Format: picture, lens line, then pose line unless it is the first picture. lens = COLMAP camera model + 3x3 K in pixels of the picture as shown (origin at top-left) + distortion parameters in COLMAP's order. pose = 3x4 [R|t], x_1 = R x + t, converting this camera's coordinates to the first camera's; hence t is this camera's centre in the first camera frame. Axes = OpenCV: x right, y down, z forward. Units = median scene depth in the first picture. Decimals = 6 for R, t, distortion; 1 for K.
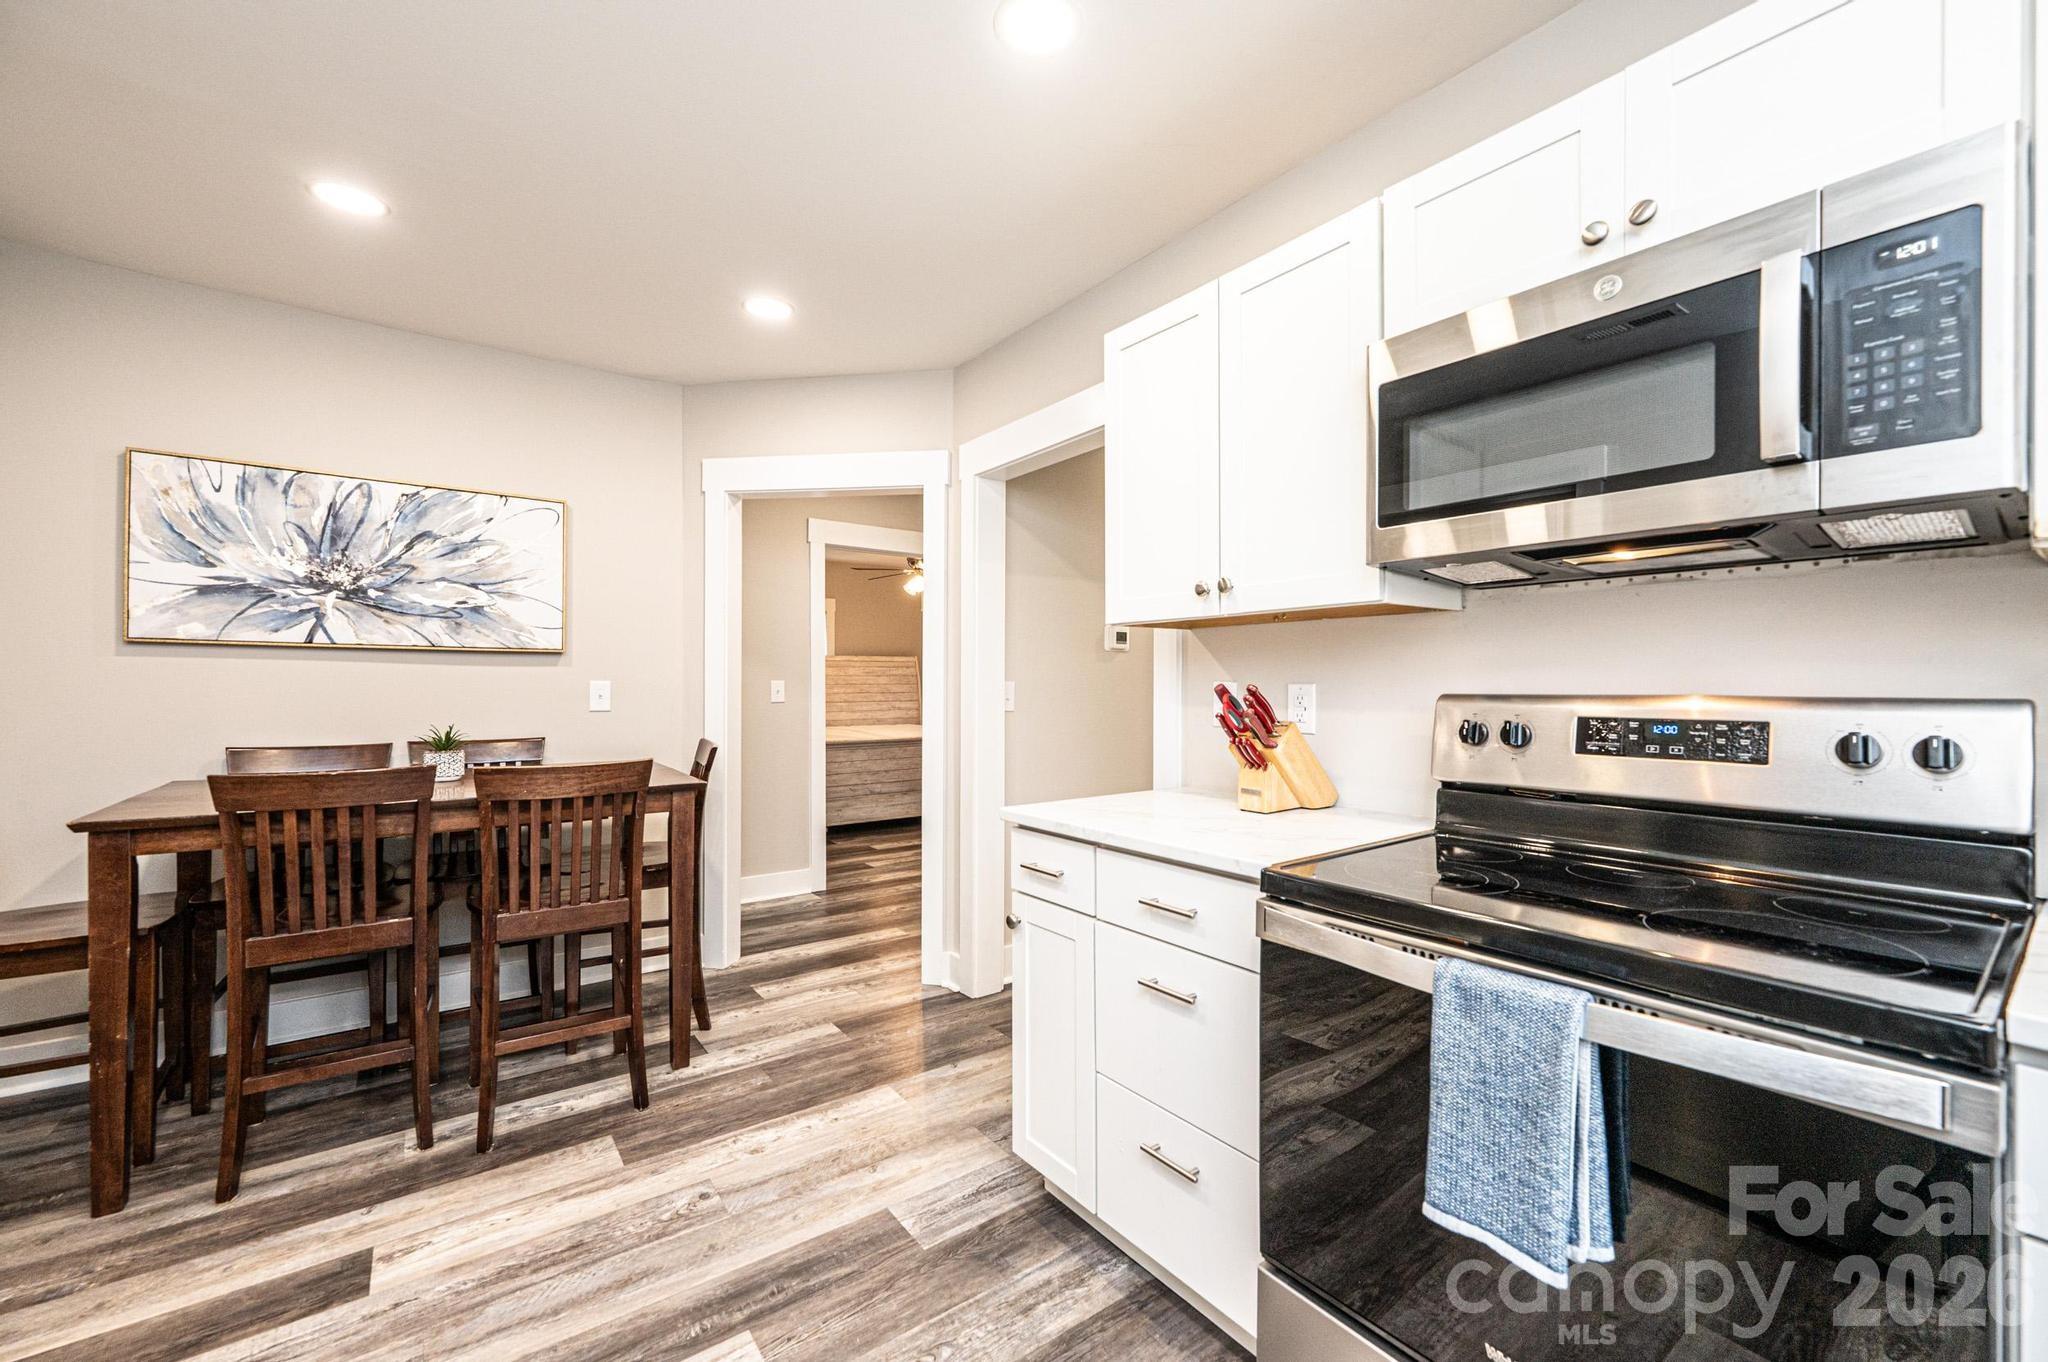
lens RADIAL K [[814.1, 0, 1026.7], [0, 814.1, 681.1], [0, 0, 1]] dist [-0.001474, 0.000183]
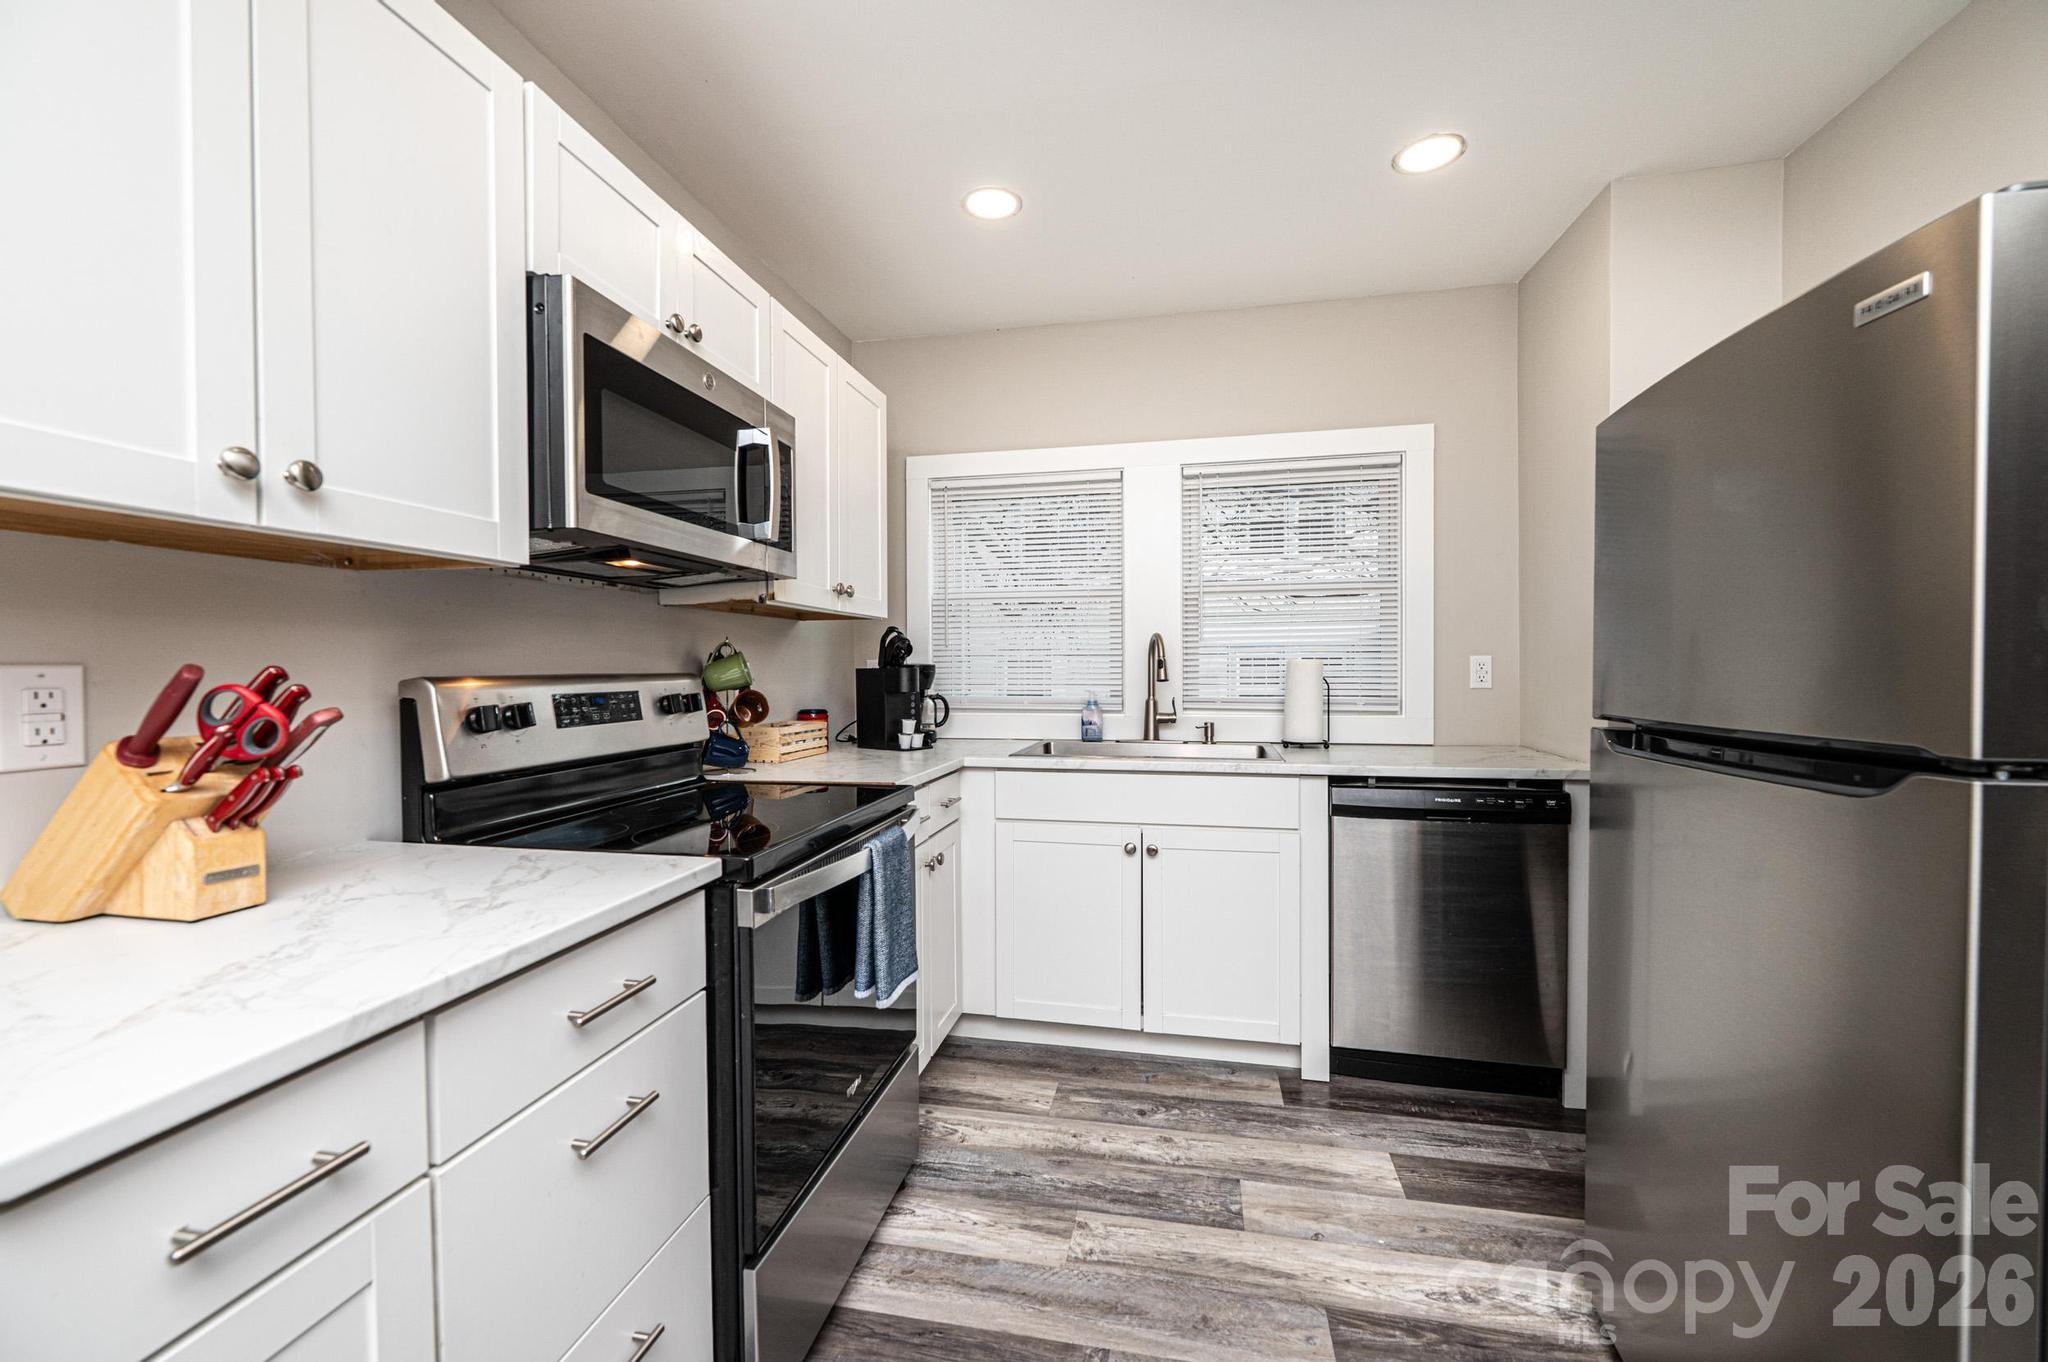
lens RADIAL K [[814.1, 0, 1029.5], [0, 814.1, 683.8], [0, 0, 1]] dist [-0.001474, 0.000183]
pose [[-0.671052, -0.013557, 0.741286, -0.291076], [0.000980, 0.999816, 0.019172, 0.004150], [-0.741409, 0.013592, -0.670915, 0.639776]]
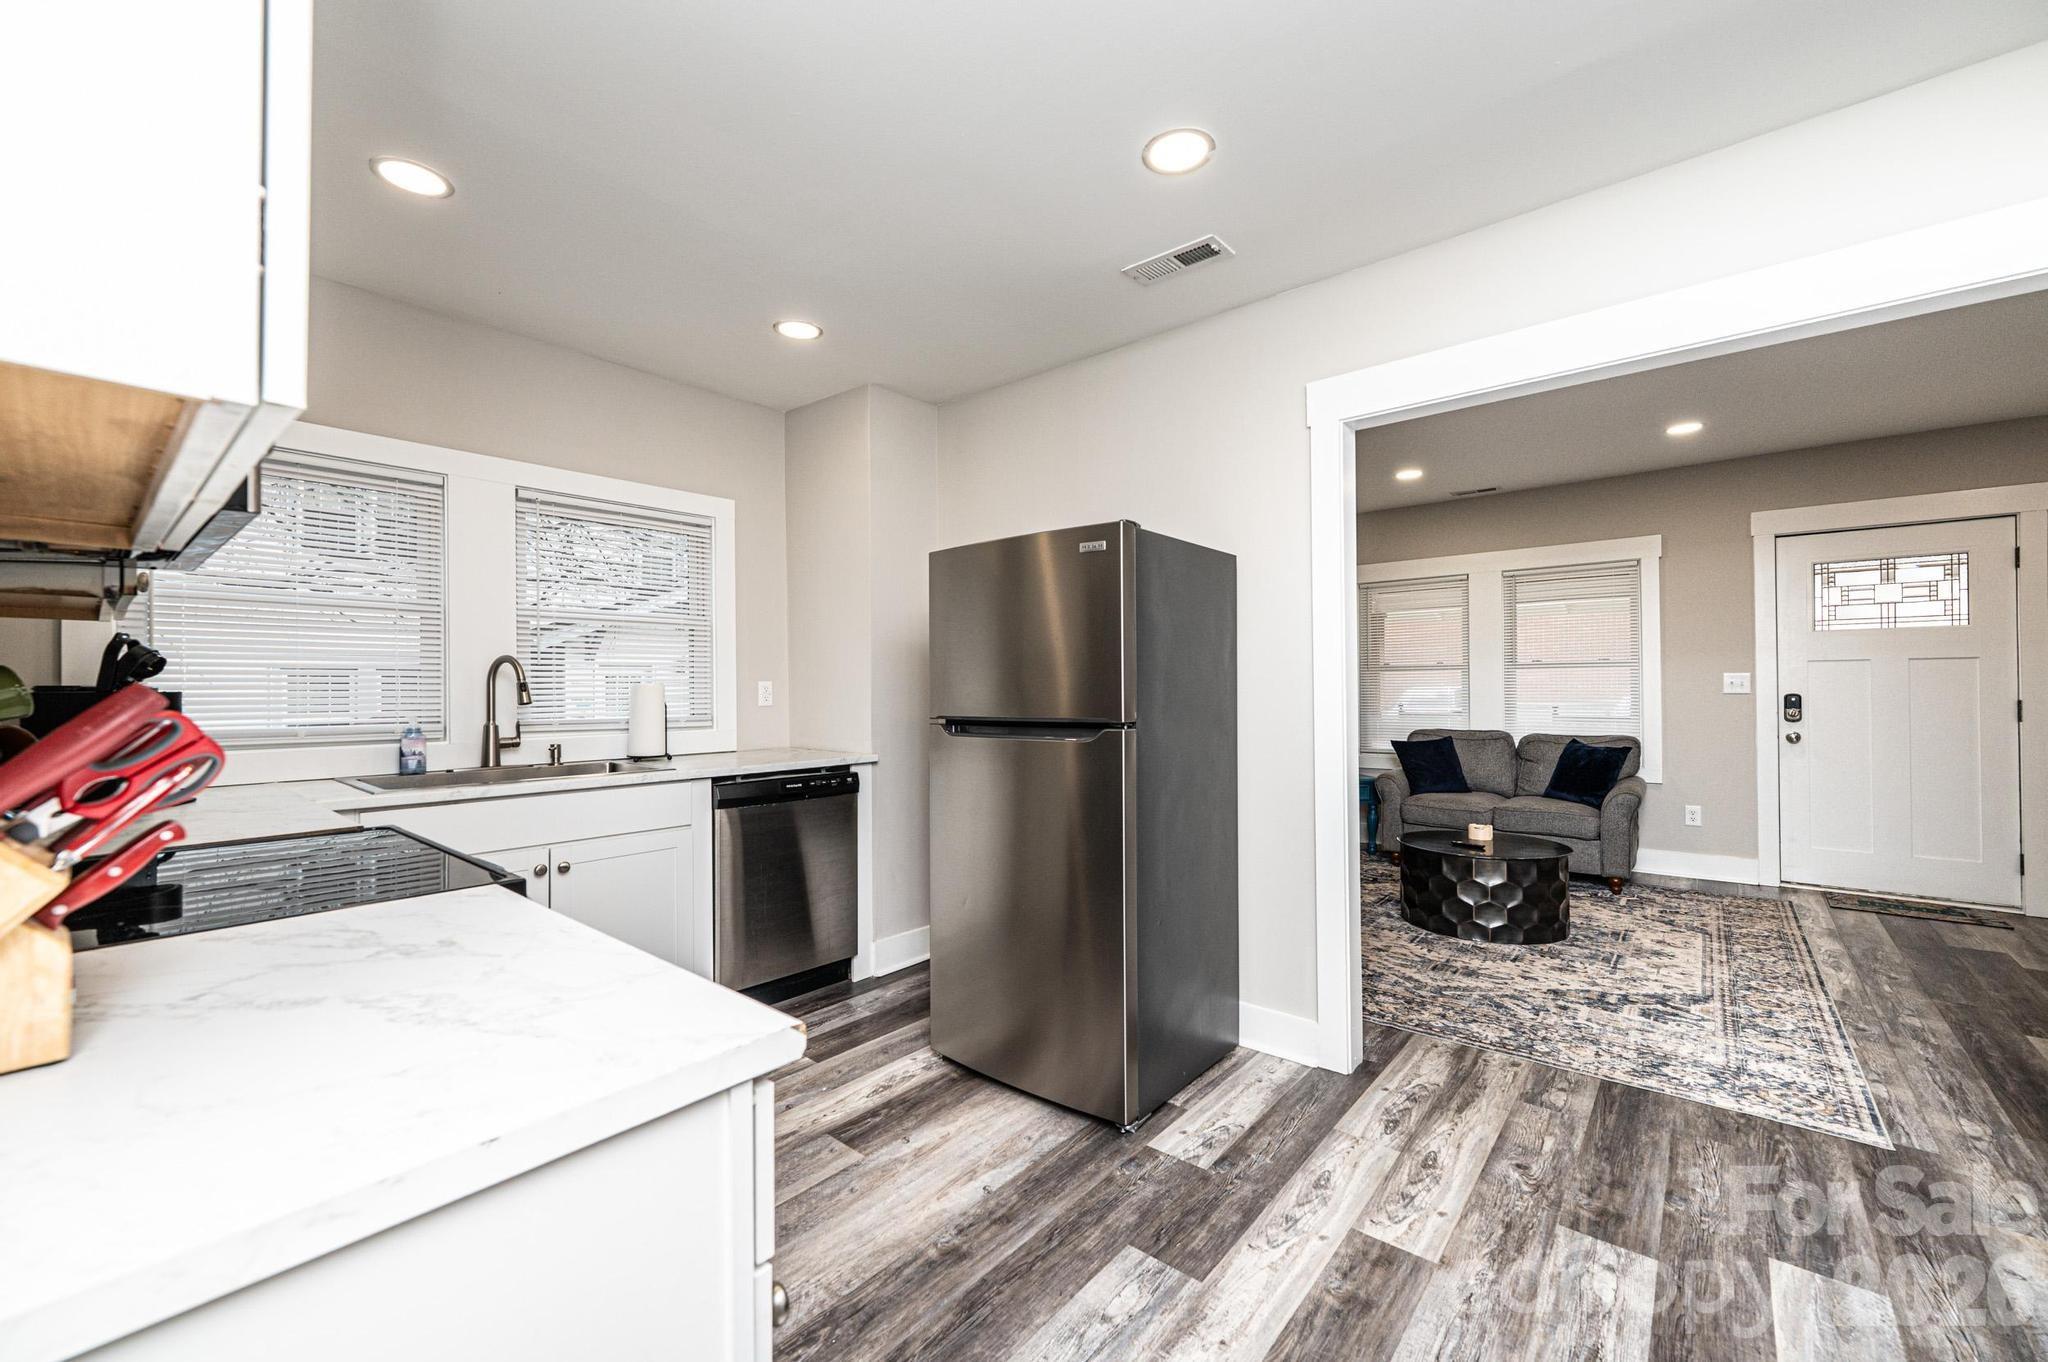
lens RADIAL K [[814.1, 0, 1027.7], [0, 814.1, 683.7], [0, 0, 1]] dist [-0.001474, 0.000183]
pose [[-0.973005, 0.002138, -0.230774, -0.030792], [0.003828, 0.999969, -0.006876, 0.004182], [0.230753, -0.007574, -0.972983, 0.951755]]
